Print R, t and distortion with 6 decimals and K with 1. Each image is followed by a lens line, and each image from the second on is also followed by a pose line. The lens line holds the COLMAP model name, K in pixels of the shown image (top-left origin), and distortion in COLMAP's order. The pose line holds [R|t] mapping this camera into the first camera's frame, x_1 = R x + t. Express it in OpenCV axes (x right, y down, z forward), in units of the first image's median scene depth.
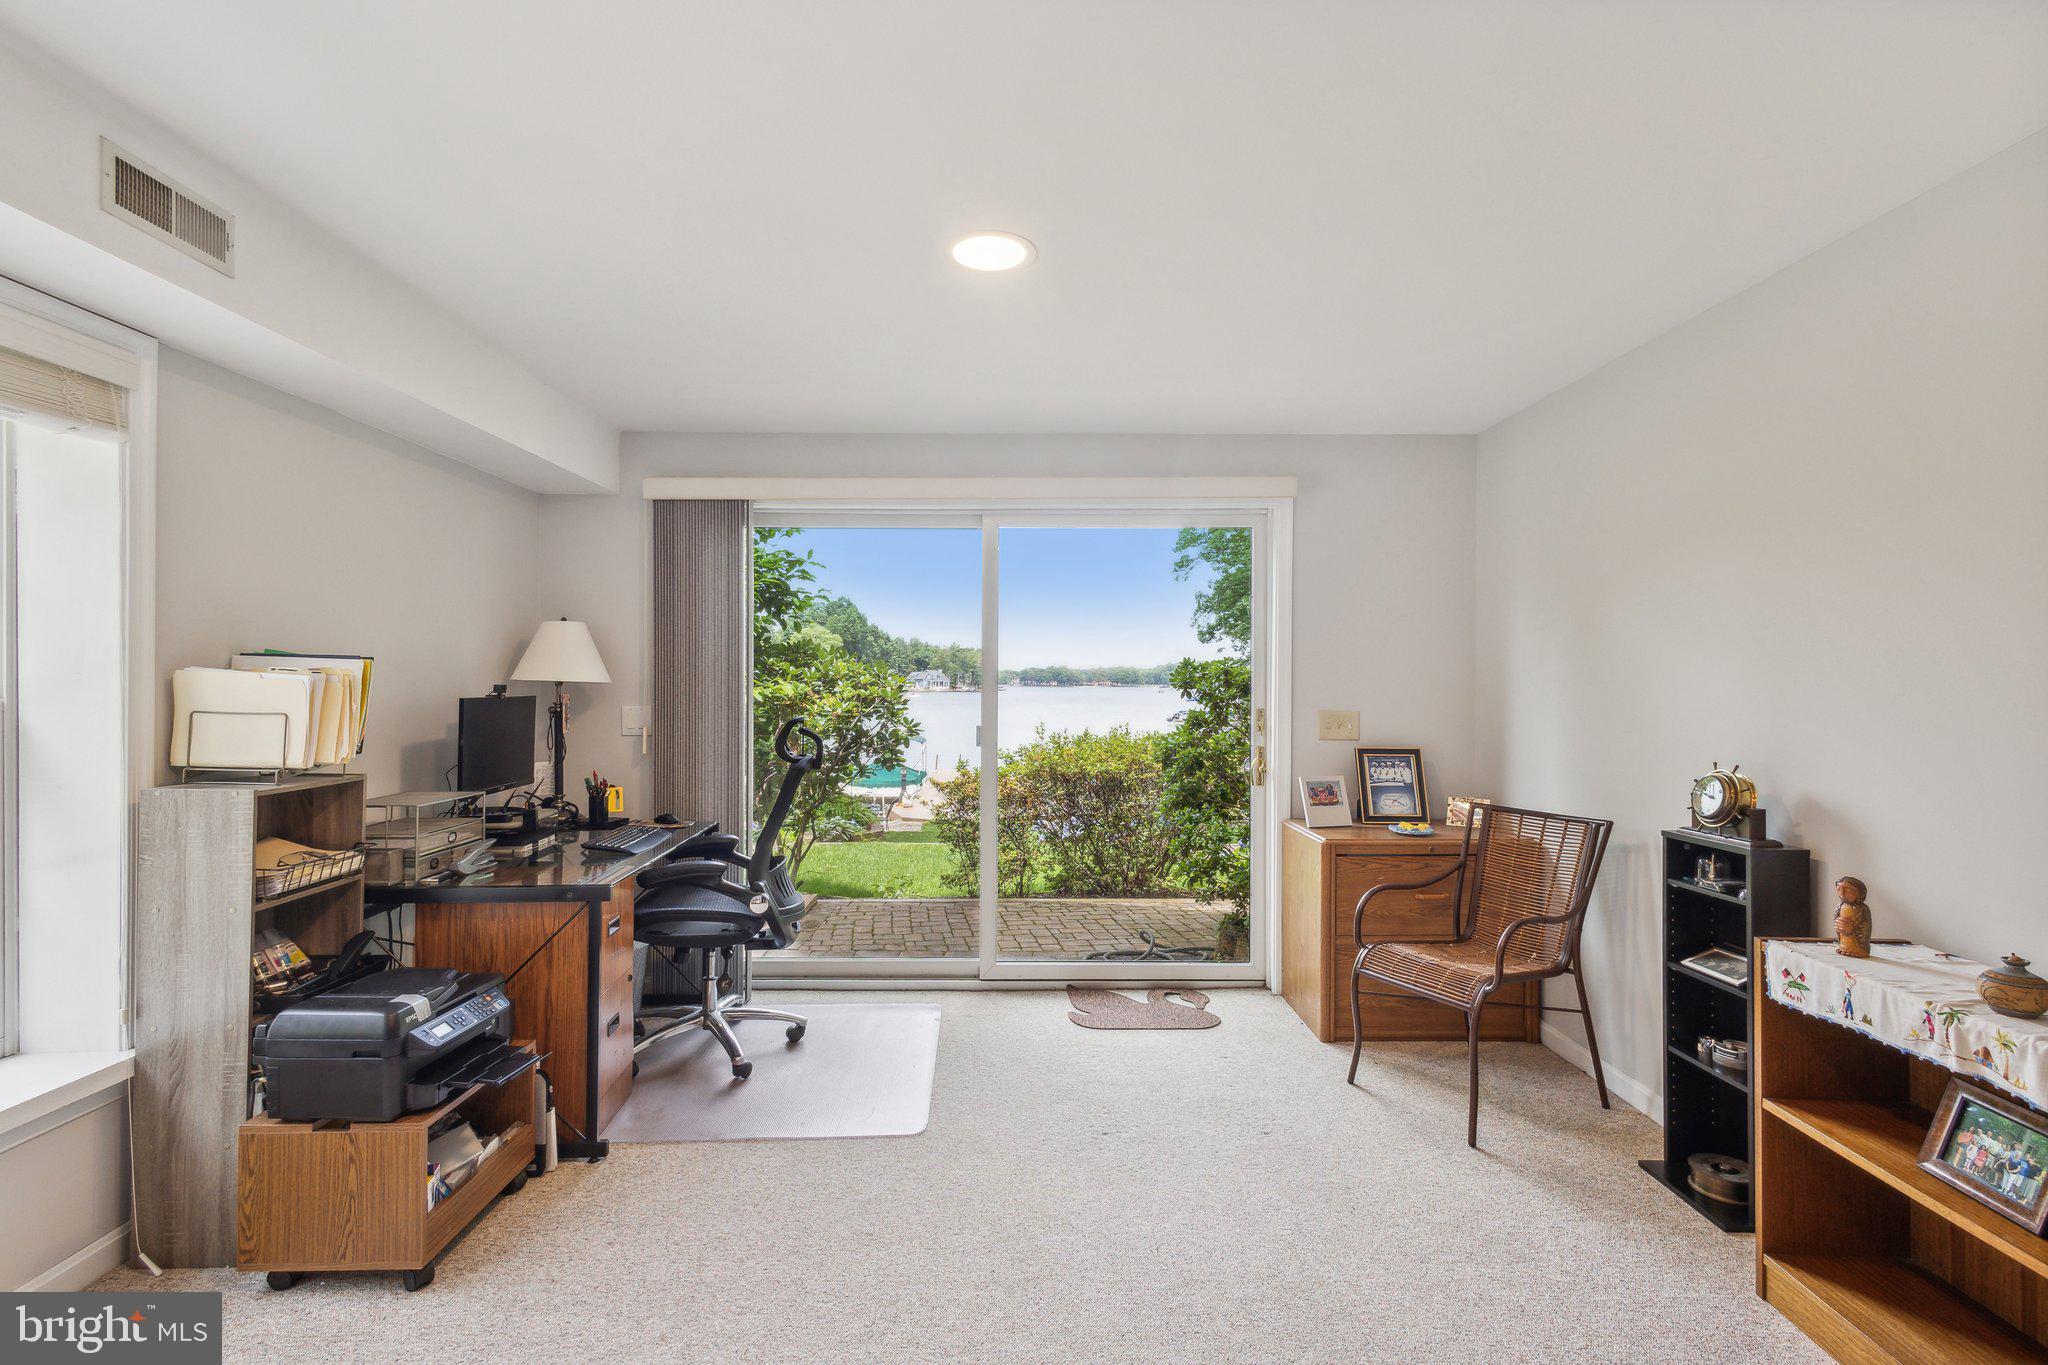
lens RADIAL K [[952.8, 0, 1025.7], [0, 952.8, 676.5], [0, 0, 1]] dist [0.012358, -0.003313]
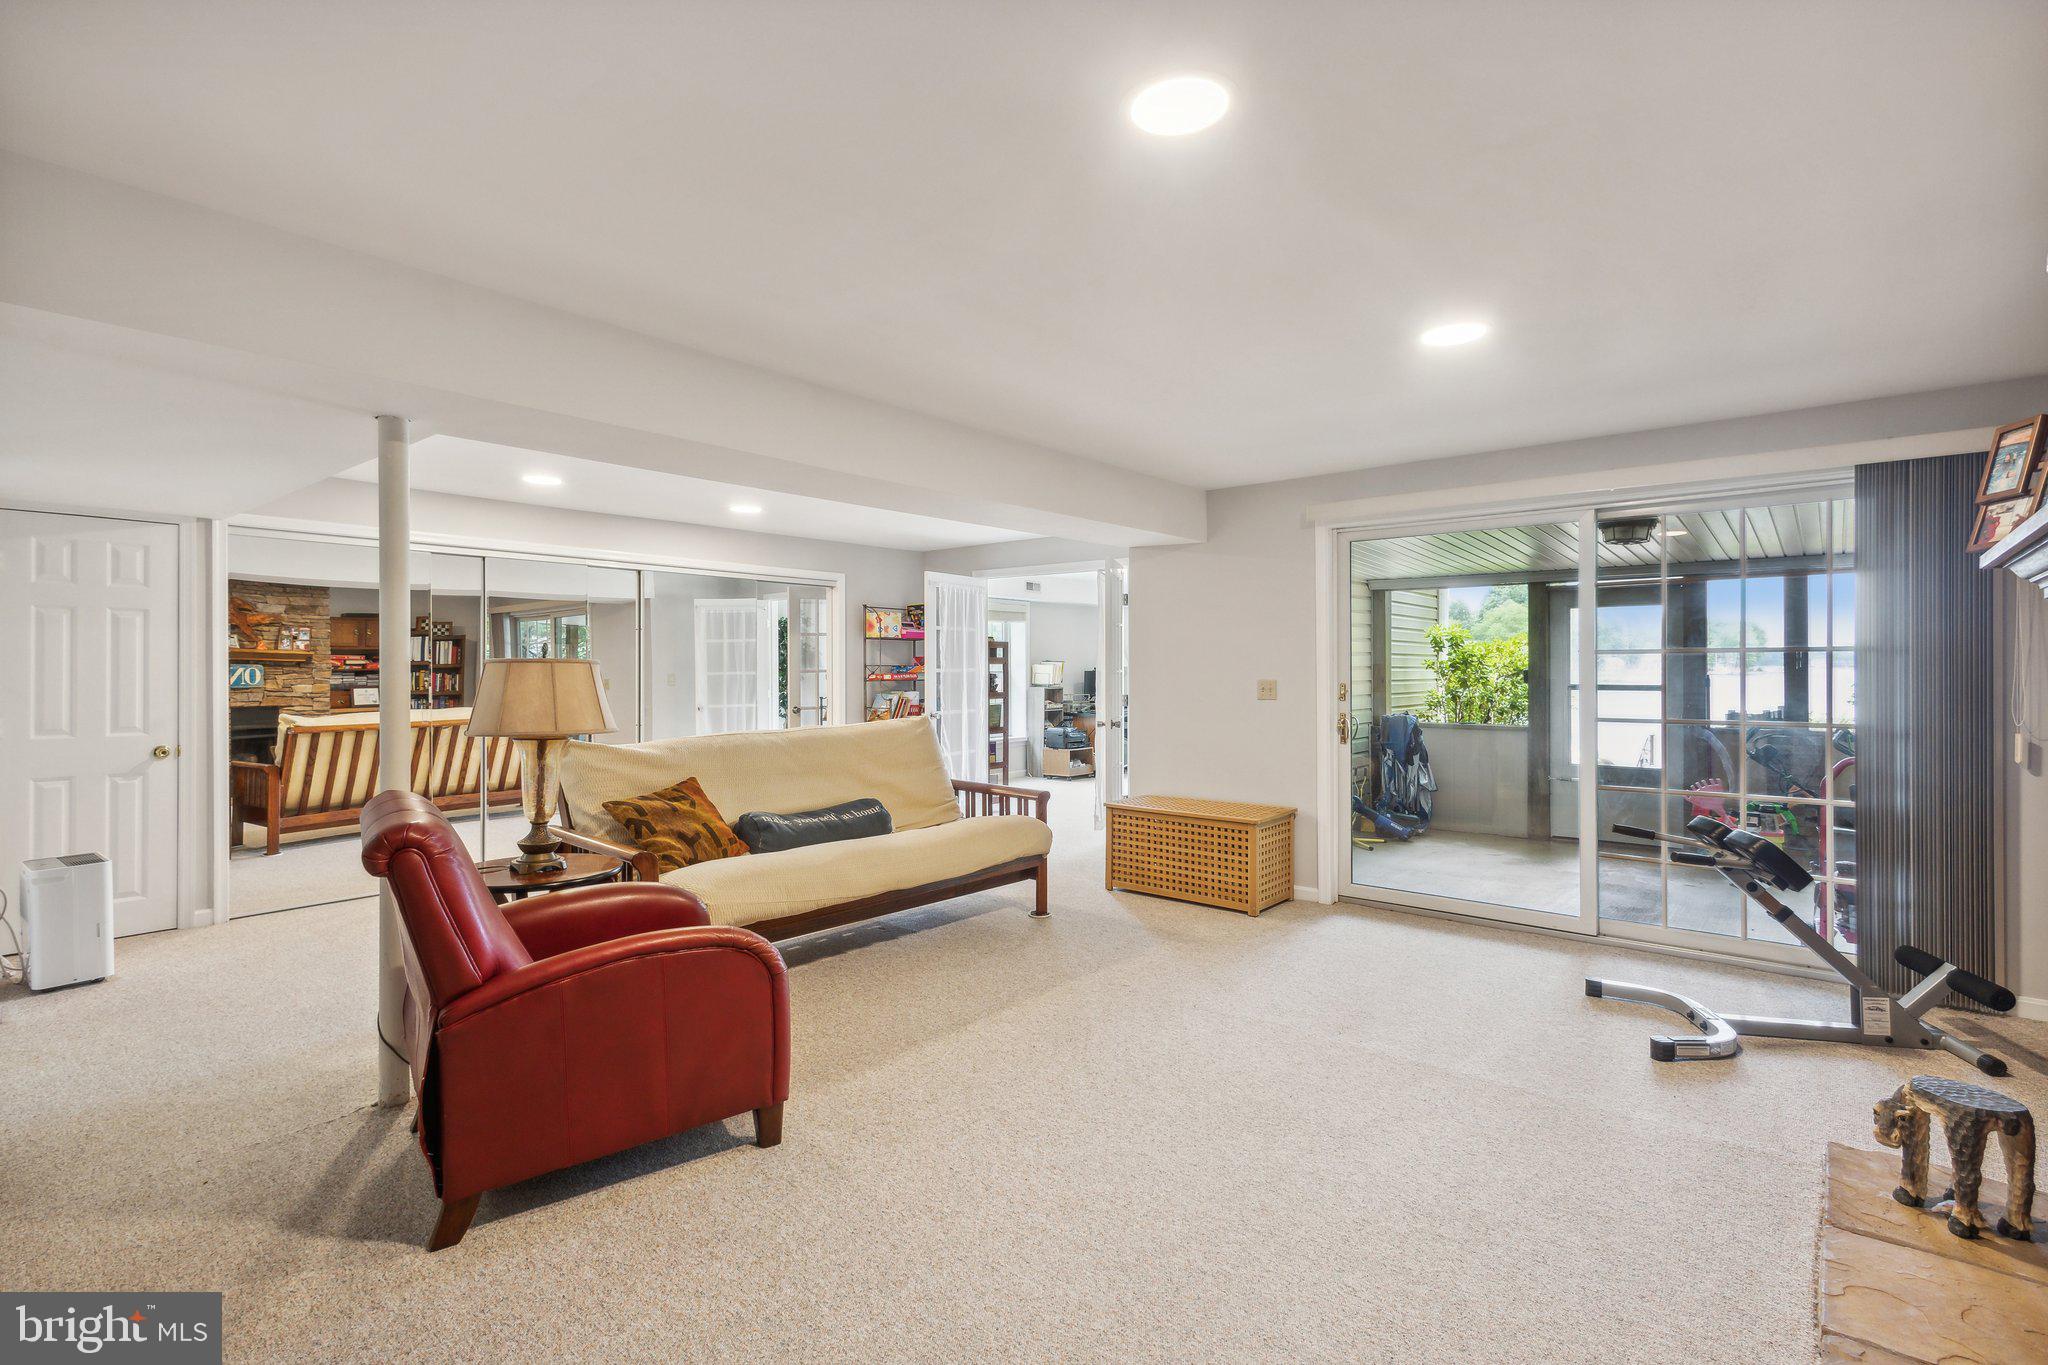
lens RADIAL K [[952.8, 0, 1038.6], [0, 952.8, 679.6], [0, 0, 1]] dist [0.012358, -0.003313]
pose [[0.750419, -0.001476, -0.660961, 2.467135], [0.005802, 0.999974, 0.004353, 0.048663], [0.660937, -0.007102, 0.750408, -2.759837]]
